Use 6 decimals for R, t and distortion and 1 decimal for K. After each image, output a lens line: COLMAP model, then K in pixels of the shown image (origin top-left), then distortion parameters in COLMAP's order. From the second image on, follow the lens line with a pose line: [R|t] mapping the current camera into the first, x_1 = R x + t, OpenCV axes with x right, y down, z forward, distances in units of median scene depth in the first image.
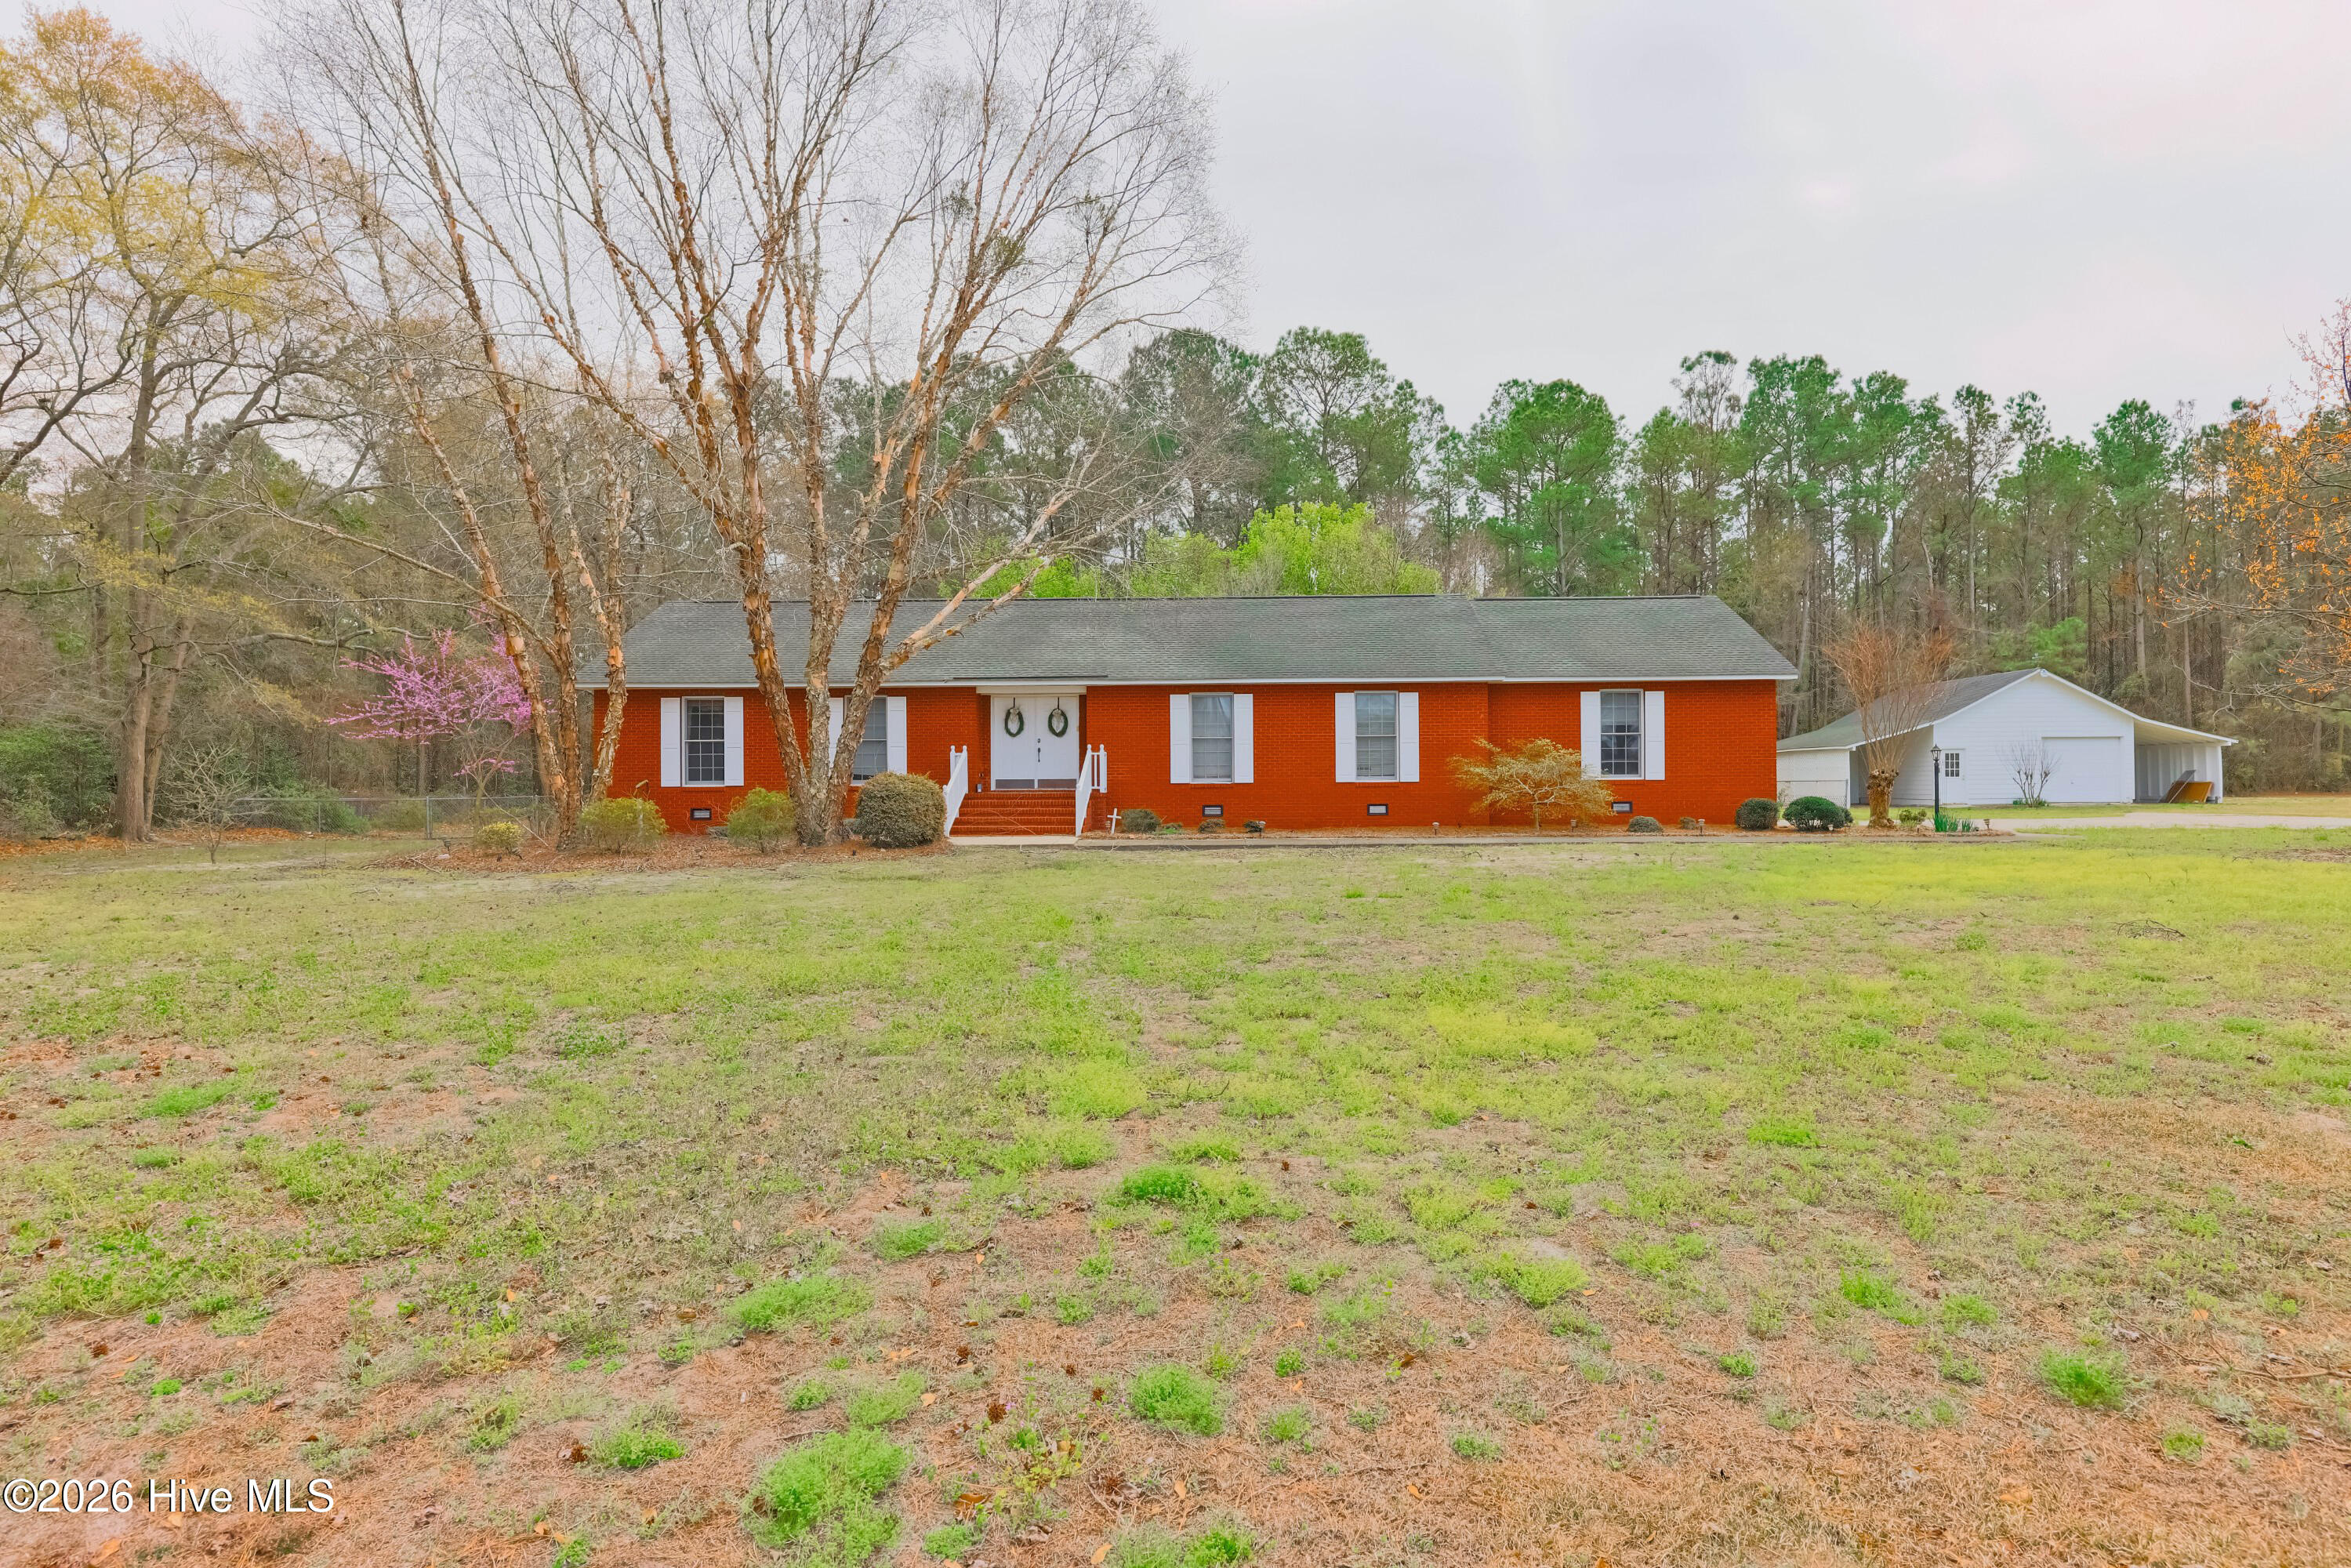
lens RADIAL K [[1273.0, 0, 1186.8], [0, 1273.0, 814.7], [0, 0, 1]] dist [0.021516, -0.000355]
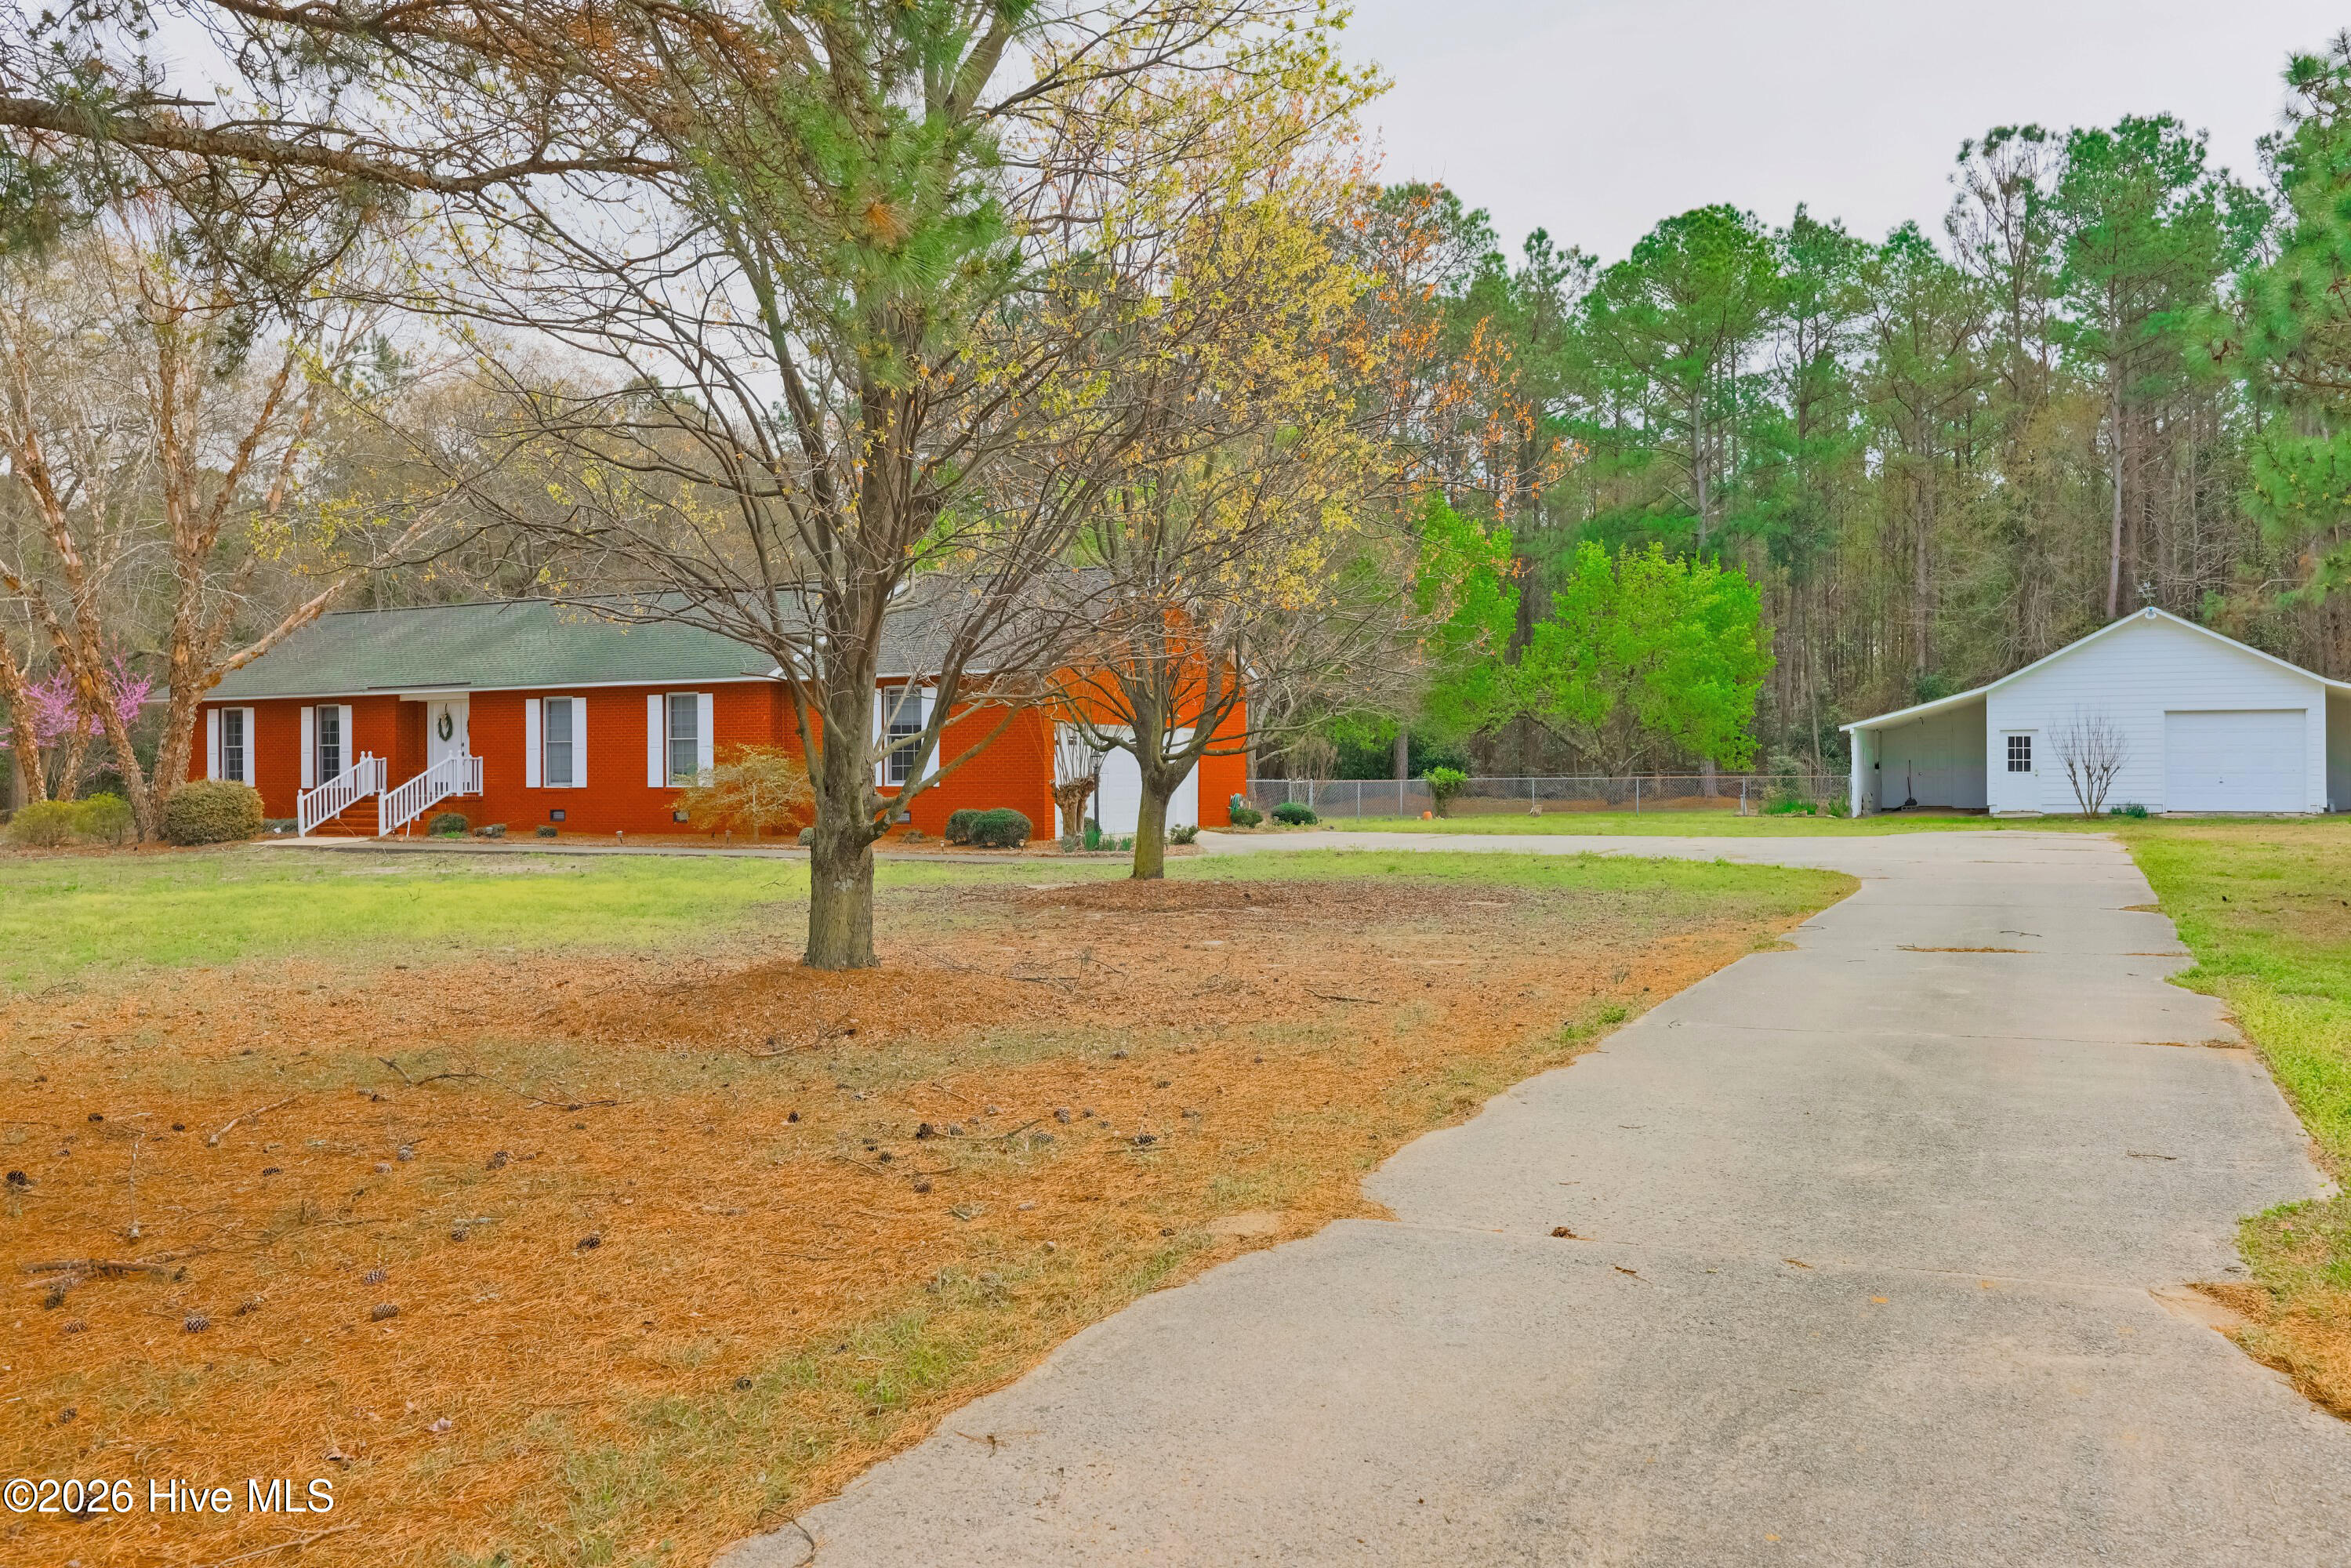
lens RADIAL K [[1756.1, 0, 1175.5], [0, 1756.1, 784.0], [0, 0, 1]] dist [-0.004770, -0.000285]
pose [[0.898026, 0.005438, -0.439908, 1.058738], [-0.009282, 0.999935, -0.006588, -0.022784], [0.439844, 0.009999, 0.898019, -0.022809]]
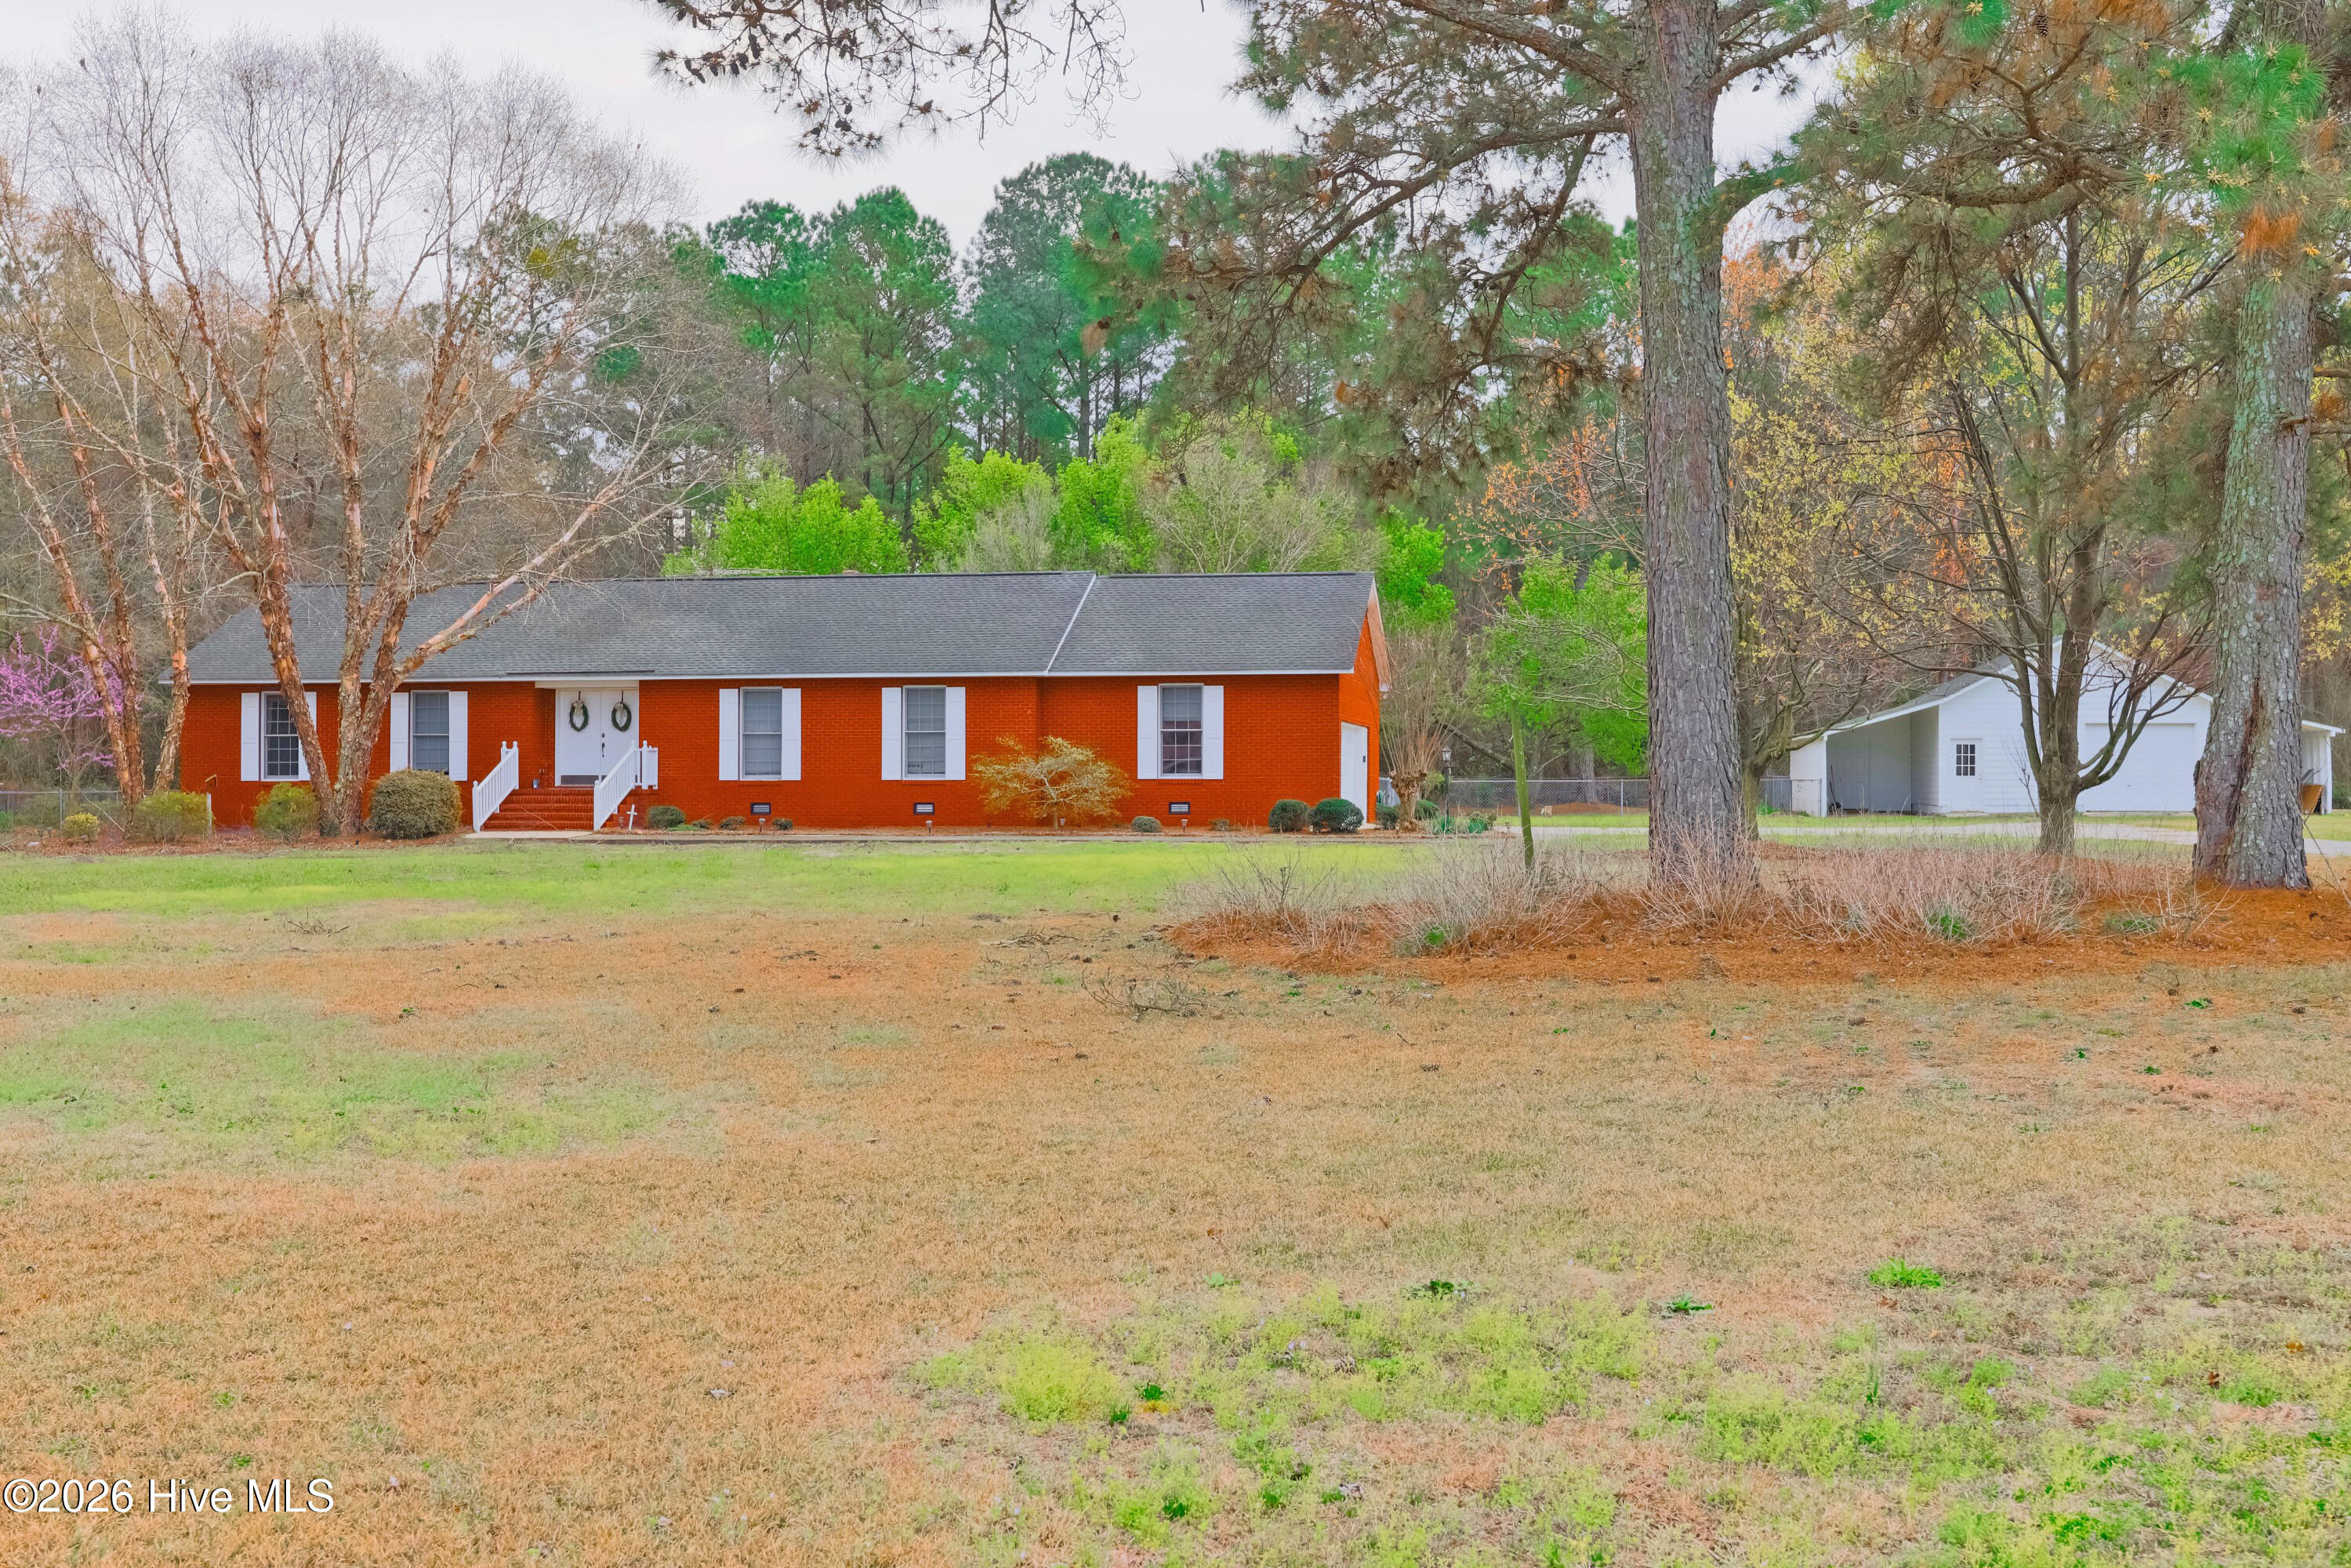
lens RADIAL K [[2373.2, 0, 1175.5], [0, 2373.2, 784.0], [0, 0, 1]] dist [-0.019861, -0.027225]
pose [[0.989907, 0.005245, -0.141621, 0.588780], [-0.008121, 0.999772, -0.019742, 0.011294], [0.141485, 0.020693, 0.989724, -0.746216]]
